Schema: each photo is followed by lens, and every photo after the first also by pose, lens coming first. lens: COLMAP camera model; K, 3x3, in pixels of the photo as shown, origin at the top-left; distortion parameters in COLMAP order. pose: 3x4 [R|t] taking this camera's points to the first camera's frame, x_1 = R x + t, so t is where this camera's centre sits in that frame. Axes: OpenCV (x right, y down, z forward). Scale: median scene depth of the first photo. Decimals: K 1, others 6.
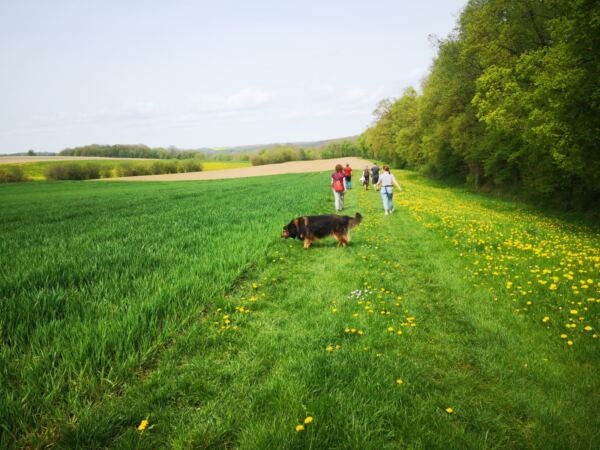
lens RADIAL K [[475.5, 0, 300.0], [0, 475.5, 225.0], [0, 0, 1]] dist [-0.002585, -0.008041]
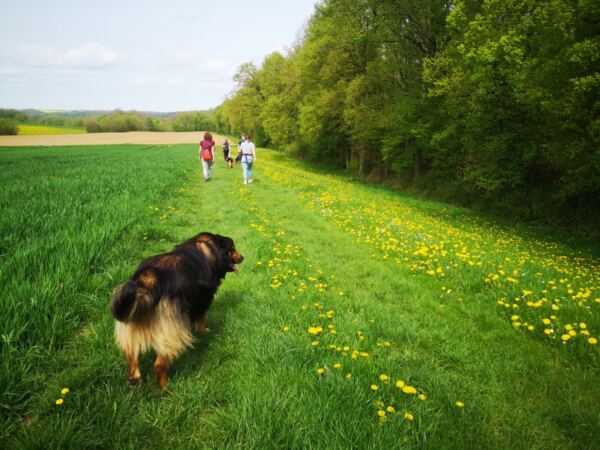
lens RADIAL K [[475.5, 0, 300.0], [0, 475.5, 225.0], [0, 0, 1]] dist [-0.002585, -0.008041]
pose [[0.952844, 0.014647, 0.303108, 0.014619], [-0.028724, 0.998703, 0.042038, -0.014745], [-0.302099, -0.048762, 0.952029, 0.149078]]
